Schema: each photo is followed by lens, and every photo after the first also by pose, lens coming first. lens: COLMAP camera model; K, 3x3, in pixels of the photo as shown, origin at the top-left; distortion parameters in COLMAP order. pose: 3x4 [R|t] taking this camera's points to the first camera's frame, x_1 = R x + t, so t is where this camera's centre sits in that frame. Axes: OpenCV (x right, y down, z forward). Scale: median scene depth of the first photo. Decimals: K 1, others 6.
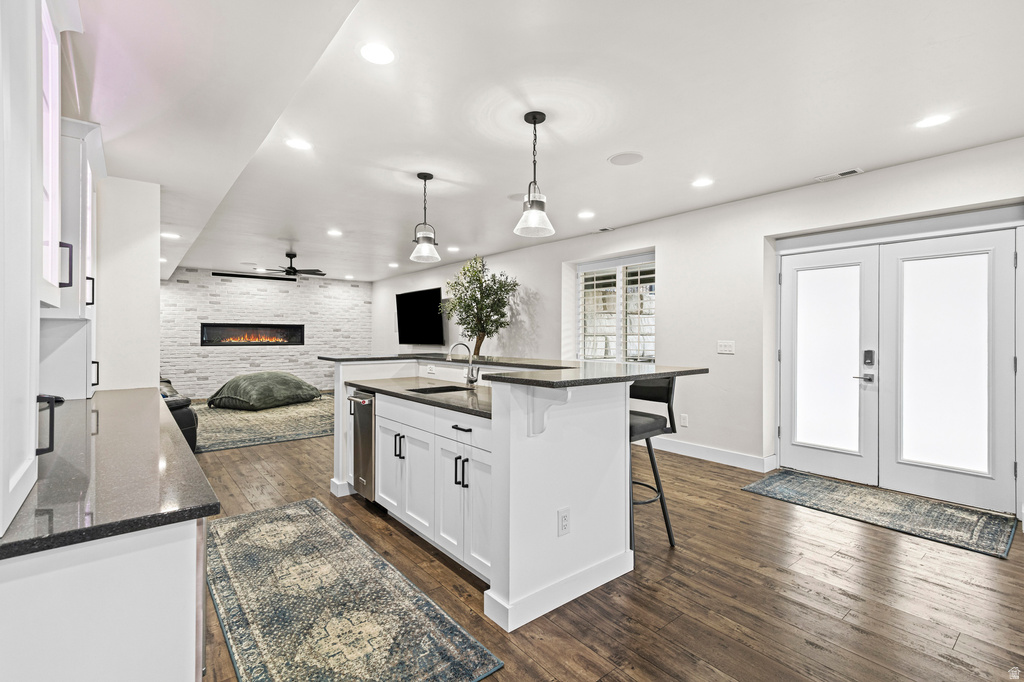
lens RADIAL K [[465.2, 0, 517.8], [0, 465.2, 337.9], [0, 0, 1]] dist [0.024571, -0.008148]
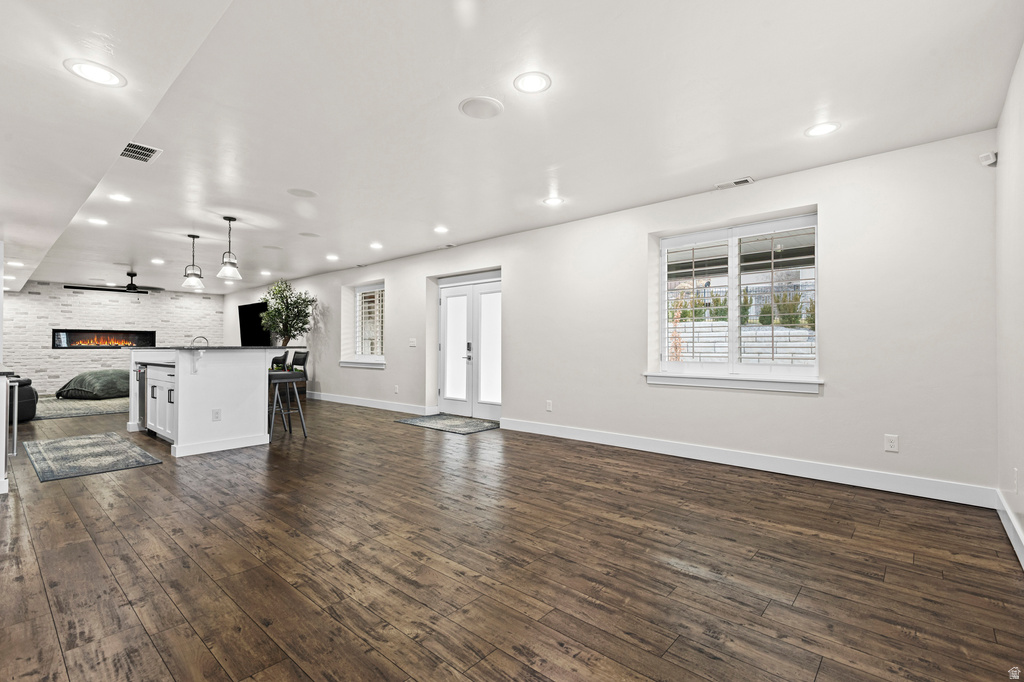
lens RADIAL K [[465.2, 0, 514.3], [0, 465.2, 342.7], [0, 0, 1]] dist [0.024571, -0.008148]
pose [[0.987539, -0.001981, 0.157363, 0.311831], [0.003888, 0.999923, -0.011808, 0.023518], [-0.157327, 0.012272, 0.987470, -0.385602]]
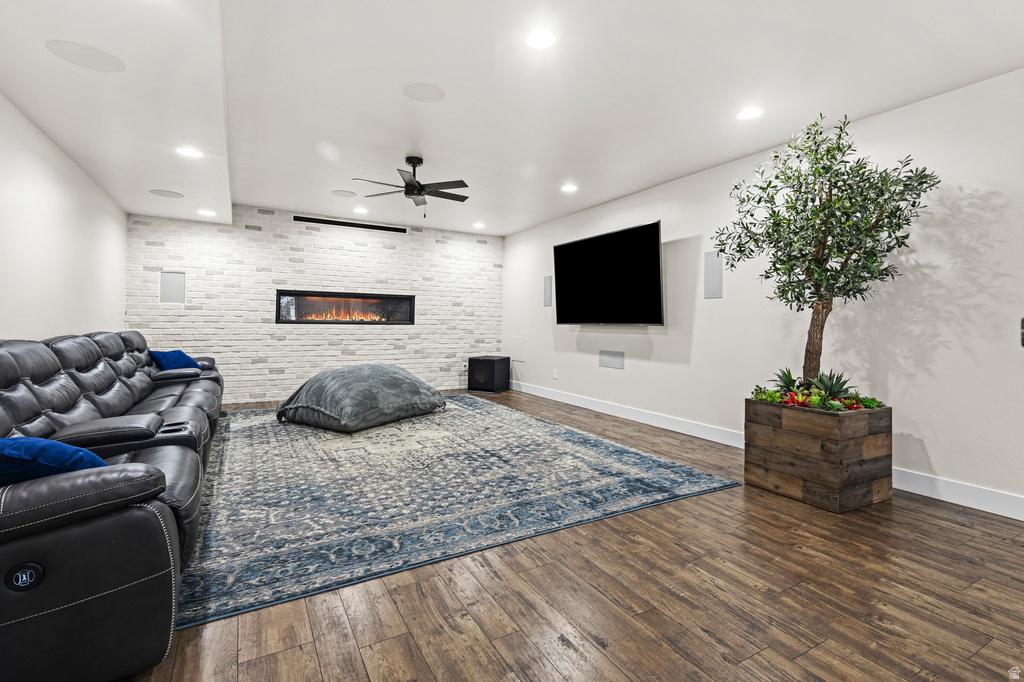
lens RADIAL K [[465.2, 0, 520.3], [0, 465.2, 312.5], [0, 0, 1]] dist [0.024571, -0.008148]
pose [[0.988455, 0.006790, -0.151362, -0.256100], [-0.011364, 0.999504, -0.029379, 0.020433], [0.151087, 0.030760, 0.988042, 0.442262]]
